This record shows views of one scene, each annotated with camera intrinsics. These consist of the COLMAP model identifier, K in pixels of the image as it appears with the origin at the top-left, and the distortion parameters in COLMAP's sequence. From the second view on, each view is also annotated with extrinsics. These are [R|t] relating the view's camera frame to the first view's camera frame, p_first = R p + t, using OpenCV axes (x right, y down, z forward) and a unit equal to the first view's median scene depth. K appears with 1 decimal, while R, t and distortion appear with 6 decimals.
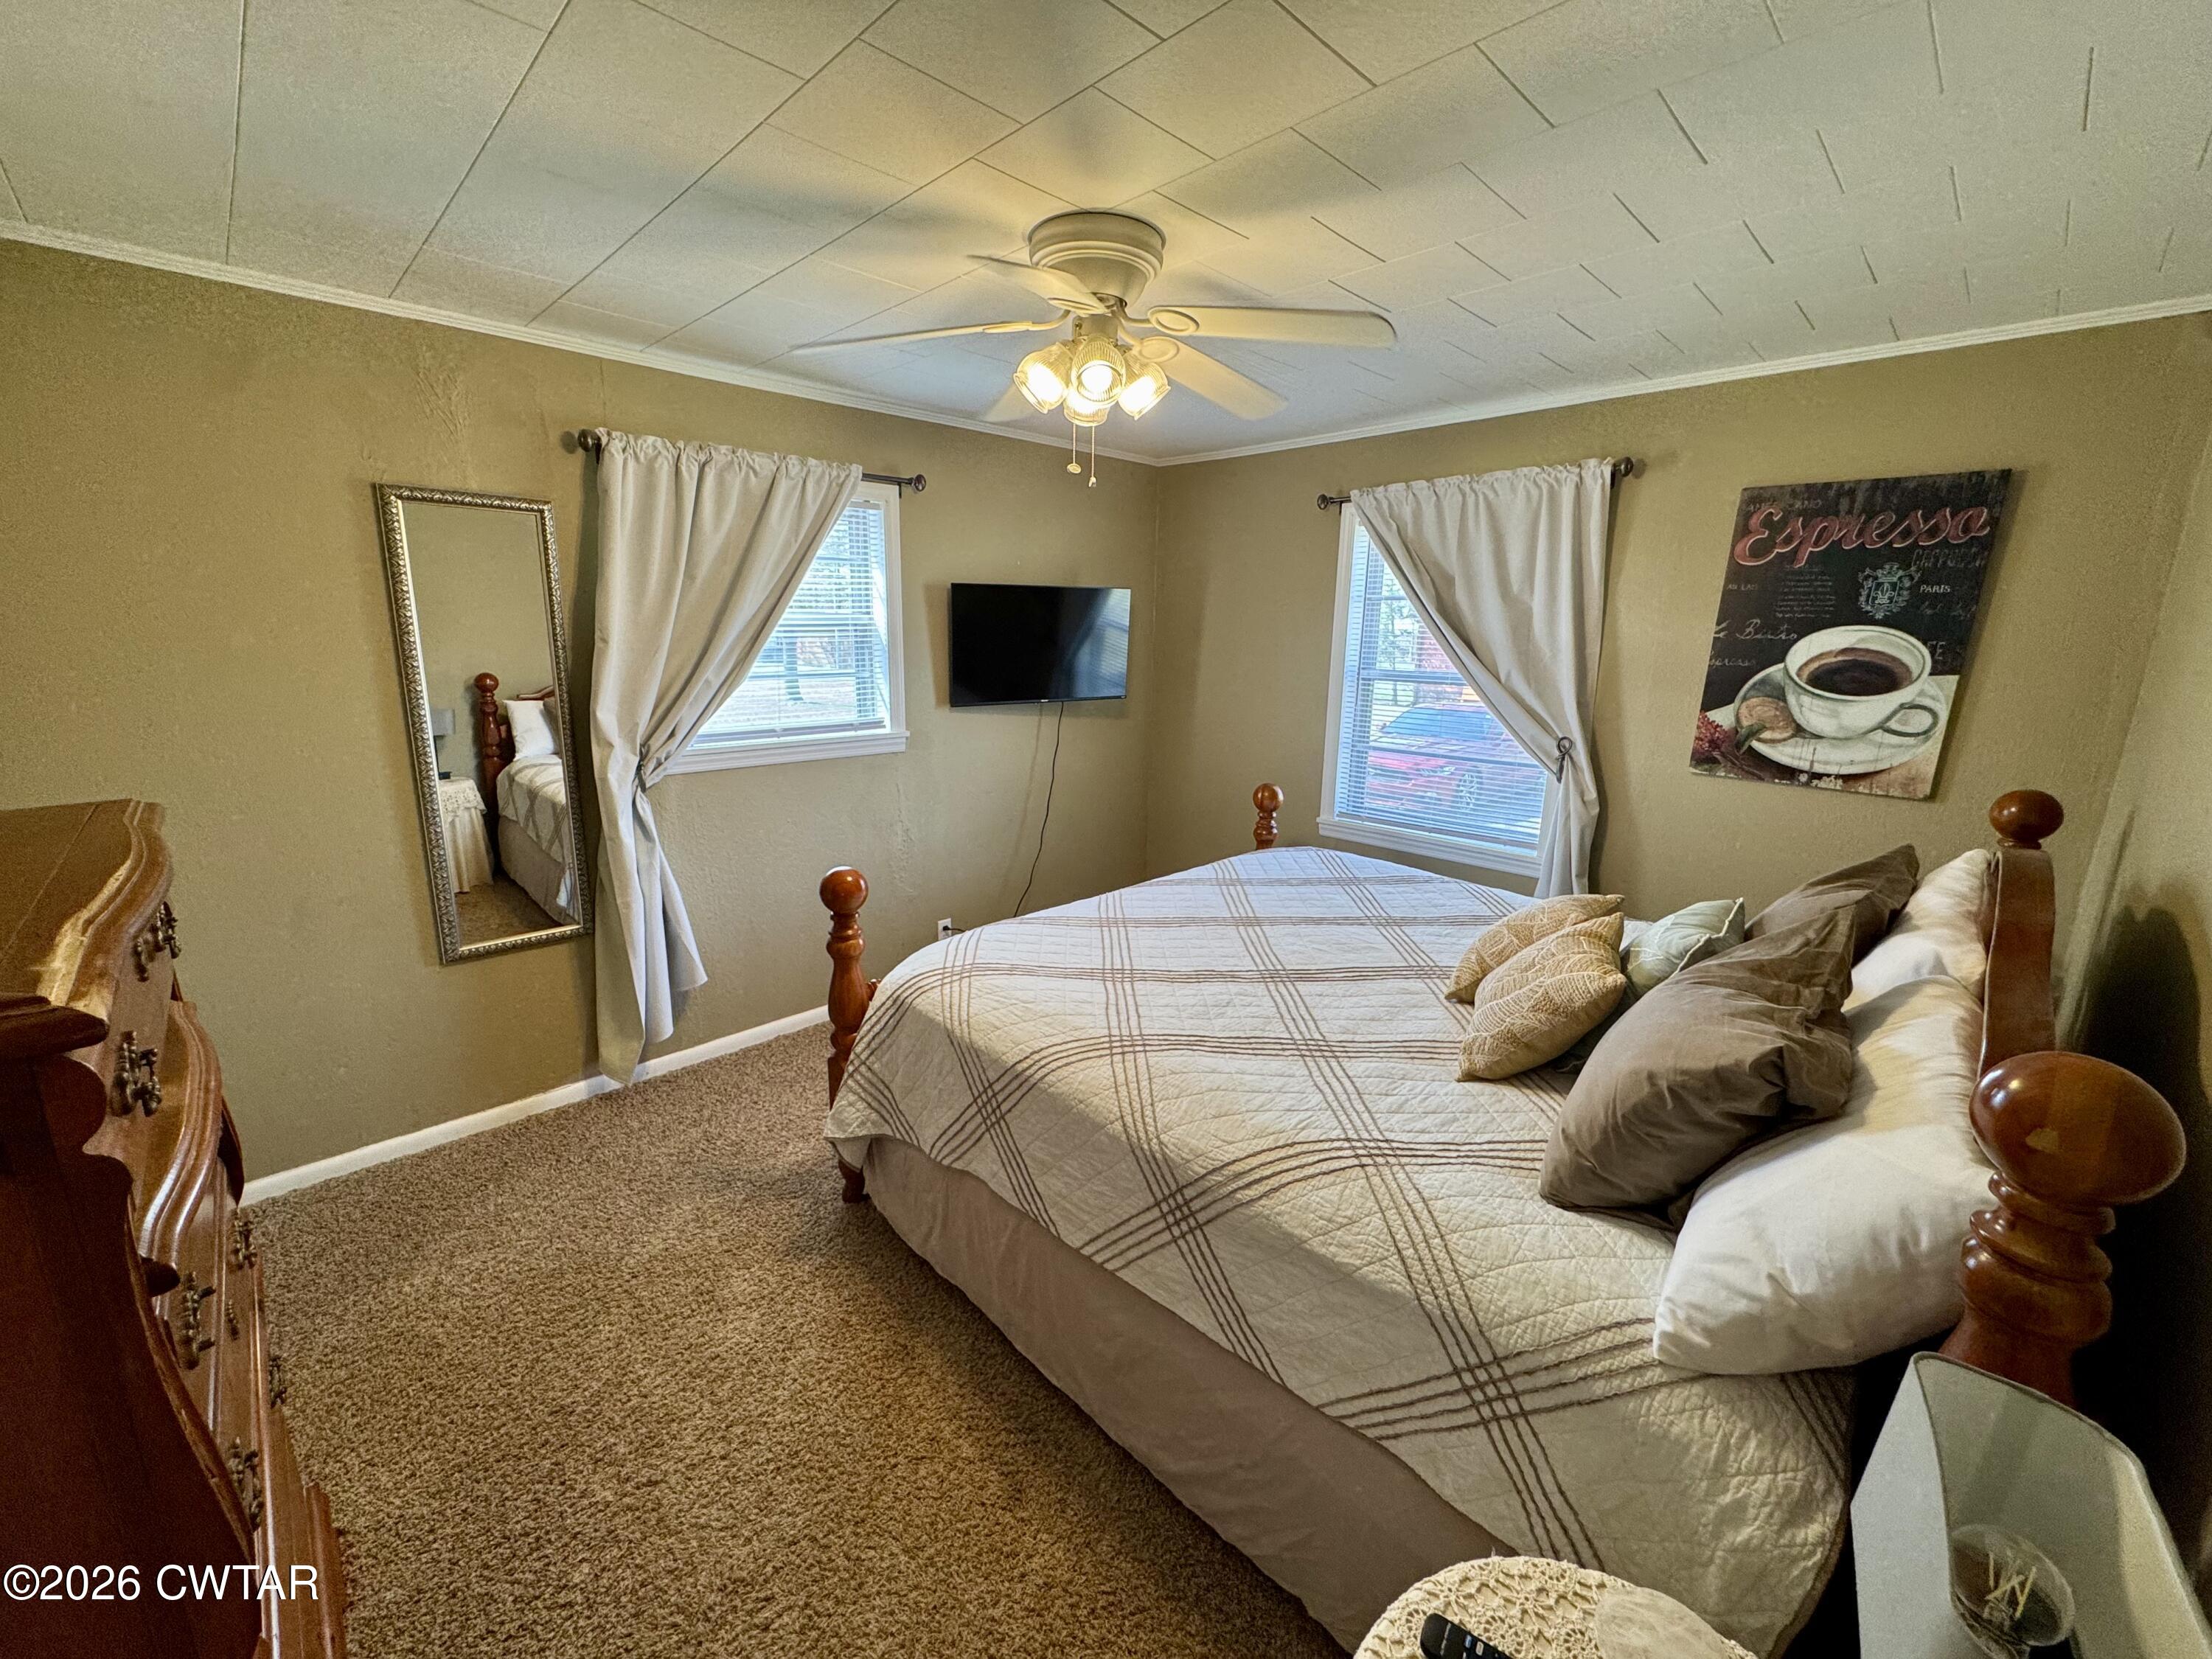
lens RADIAL K [[887.2, 0, 1101.7], [0, 887.2, 829.1], [0, 0, 1]] dist [-0.000902, -0.000307]
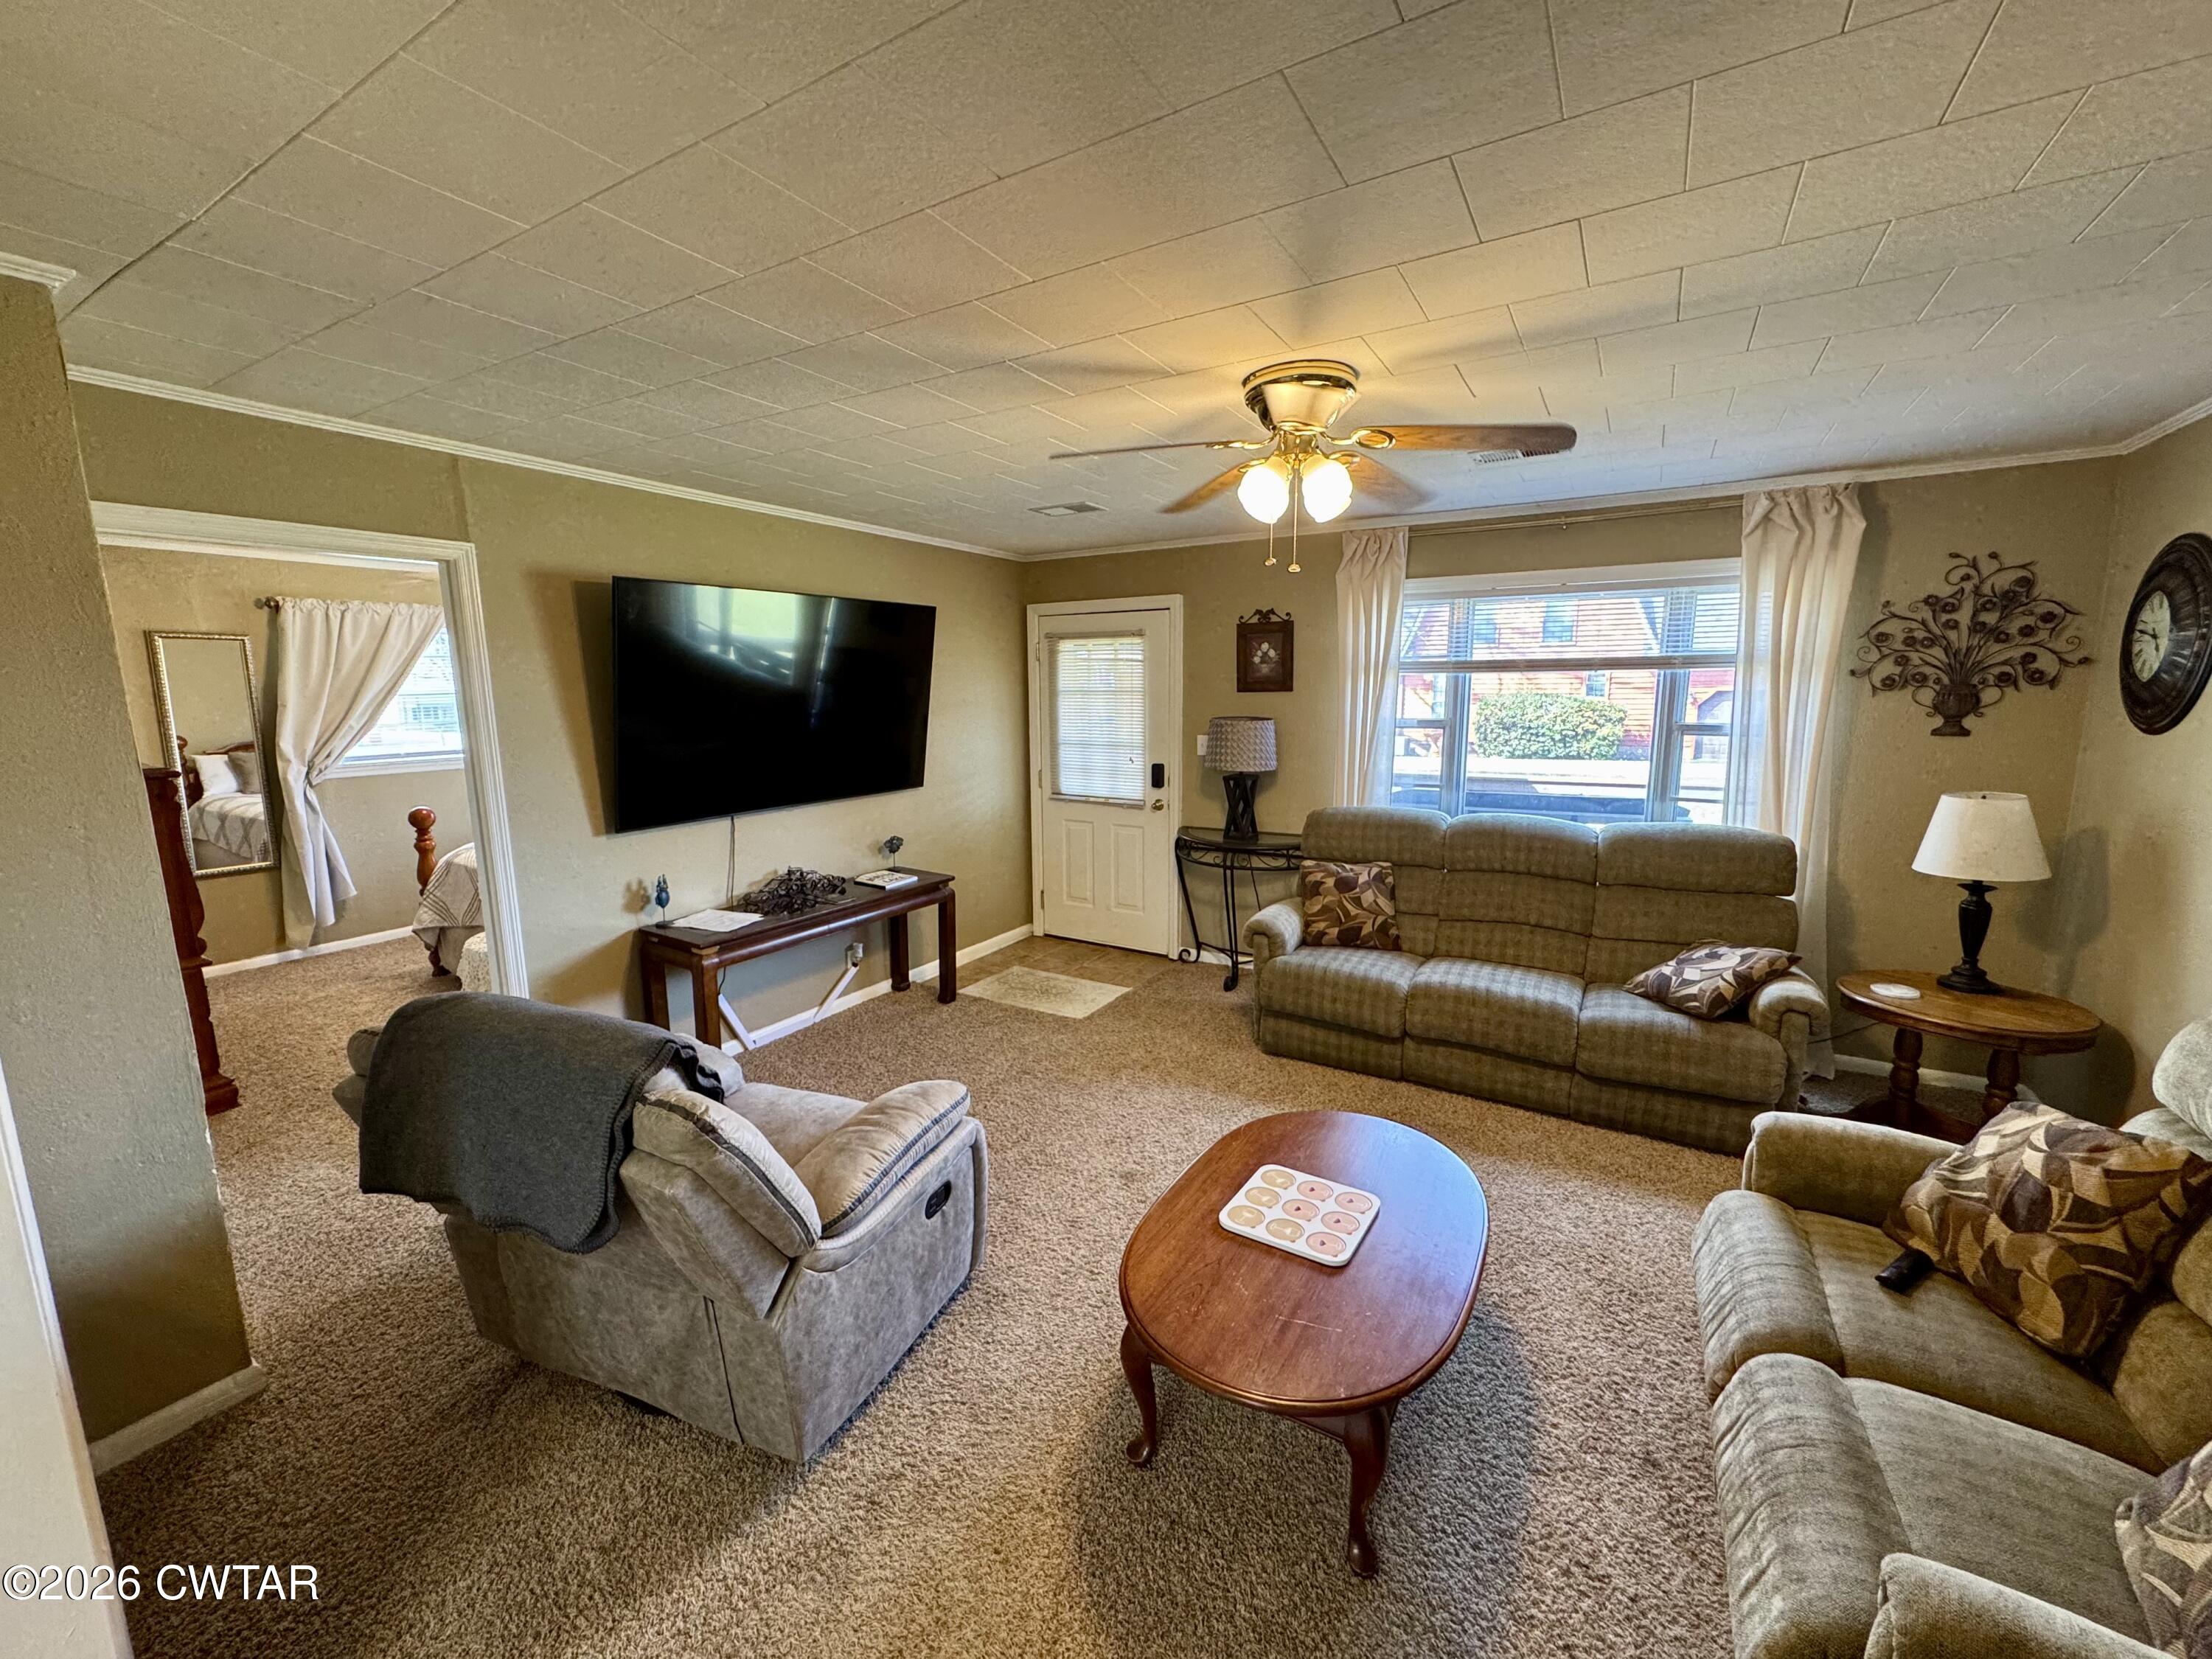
lens RADIAL K [[887.2, 0, 1101.7], [0, 887.2, 829.1], [0, 0, 1]] dist [-0.000902, -0.000307]
pose [[0.968779, -0.061468, 0.240184, 0.618931], [0.076221, 0.995702, -0.052616, 0.264653], [-0.235917, 0.069280, 0.969300, -1.151063]]
